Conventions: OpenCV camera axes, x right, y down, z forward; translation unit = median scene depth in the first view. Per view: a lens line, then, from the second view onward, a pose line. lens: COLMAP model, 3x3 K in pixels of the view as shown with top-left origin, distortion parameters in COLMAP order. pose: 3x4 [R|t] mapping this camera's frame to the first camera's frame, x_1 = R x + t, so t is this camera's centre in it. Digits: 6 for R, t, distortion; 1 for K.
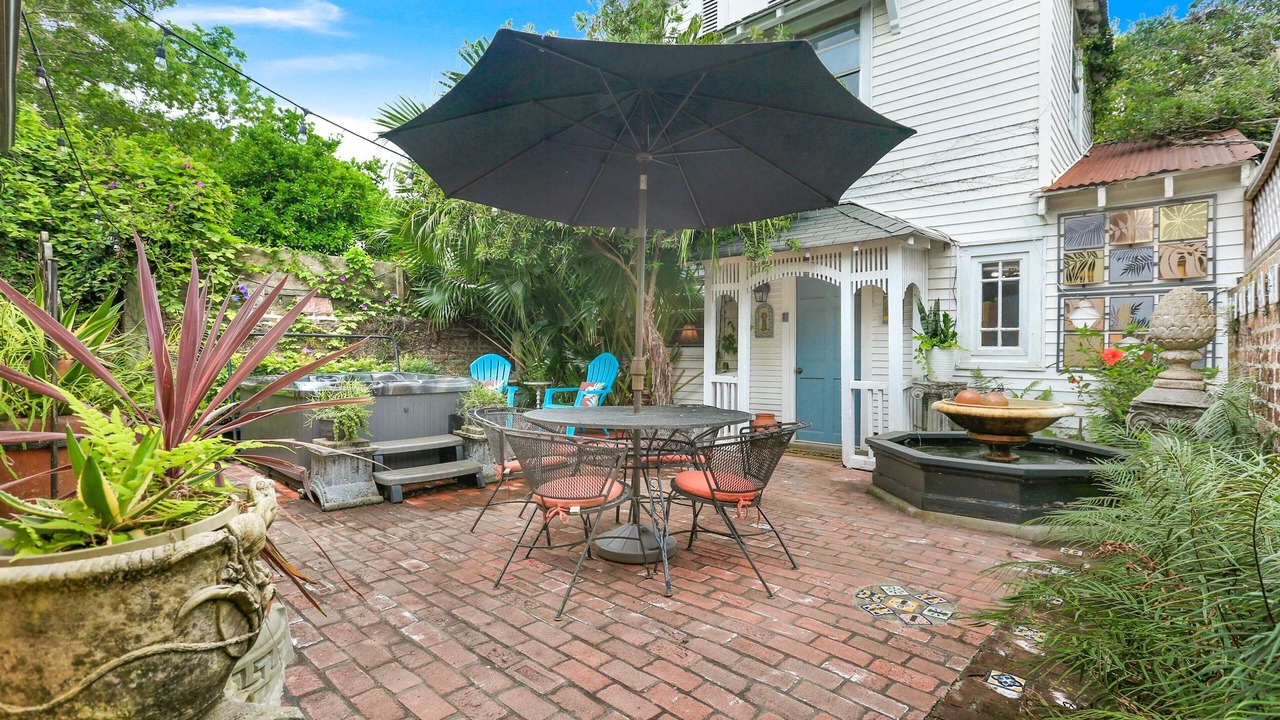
lens RADIAL K [[585.2, 0, 636.5], [0, 585.2, 344.4], [0, 0, 1]] dist [-0.028275, 0.017443]
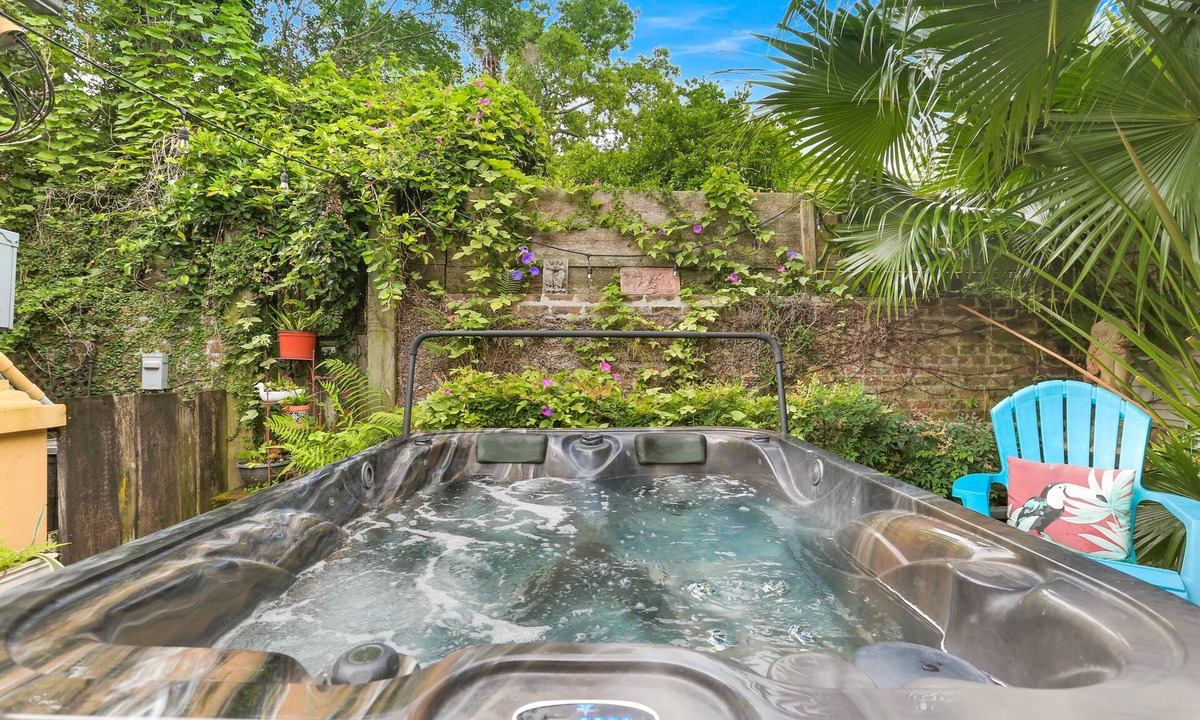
lens RADIAL K [[513.0, 0, 600.0], [0, 513.0, 360.0], [0, 0, 1]] dist [-0.022811, 0.000072]
pose [[0.677553, 0.012755, -0.735363, -0.215348], [0.004975, 0.999747, 0.021924, -0.003736], [0.735457, -0.018513, 0.677319, 0.605189]]
